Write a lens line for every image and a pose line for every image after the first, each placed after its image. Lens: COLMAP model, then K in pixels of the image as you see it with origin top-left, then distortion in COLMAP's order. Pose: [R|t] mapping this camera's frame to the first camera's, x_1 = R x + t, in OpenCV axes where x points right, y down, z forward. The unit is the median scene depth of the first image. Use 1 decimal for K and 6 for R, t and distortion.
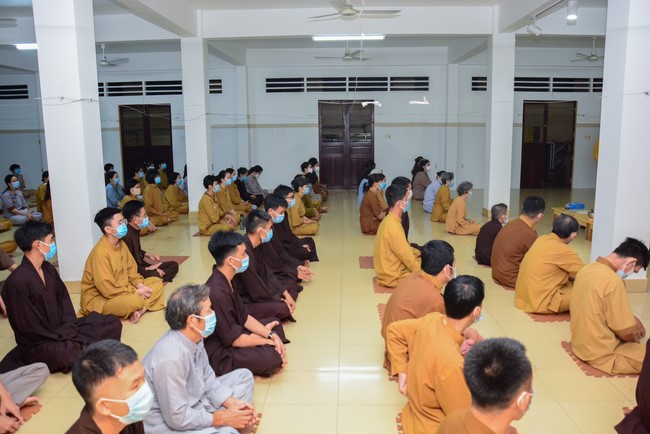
lens RADIAL K [[515.7, 0, 326.3], [0, 515.7, 213.3], [0, 0, 1]] dist [-0.102113, 0.029824]
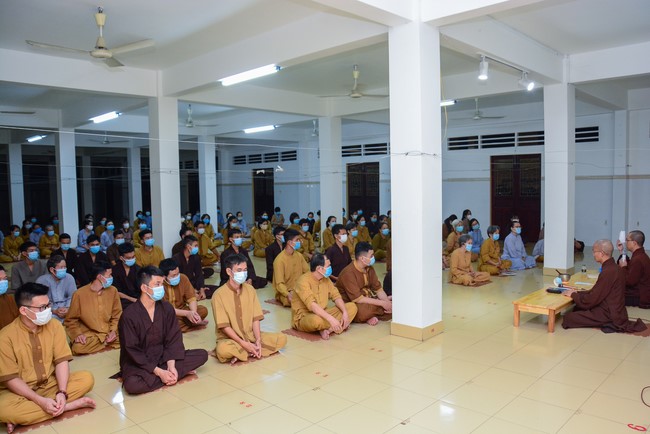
lens RADIAL K [[515.7, 0, 322.2], [0, 515.7, 215.2], [0, 0, 1]] dist [-0.102113, 0.029824]
pose [[0.738457, 0.036449, -0.673314, 0.447147], [-0.098780, 0.993613, -0.054549, -0.005722], [0.667026, 0.106792, 0.737341, 0.001916]]
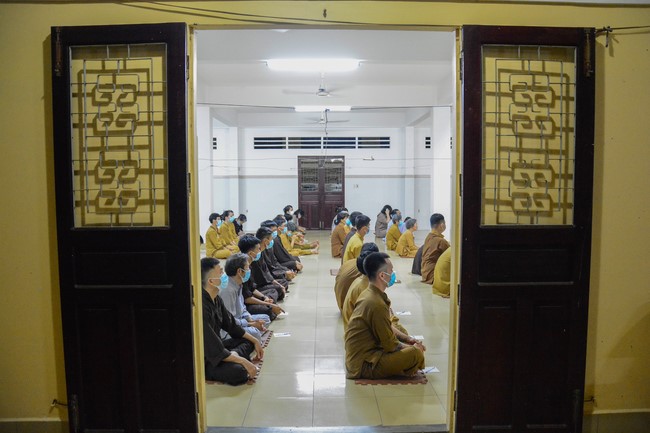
lens RADIAL K [[515.7, 0, 324.5], [0, 515.7, 215.3], [0, 0, 1]] dist [-0.102113, 0.029824]
pose [[0.998863, 0.001759, 0.047632, -0.010727], [0.003282, 0.994409, -0.105547, 0.043876], [-0.047551, 0.105583, 0.993273, -0.177579]]
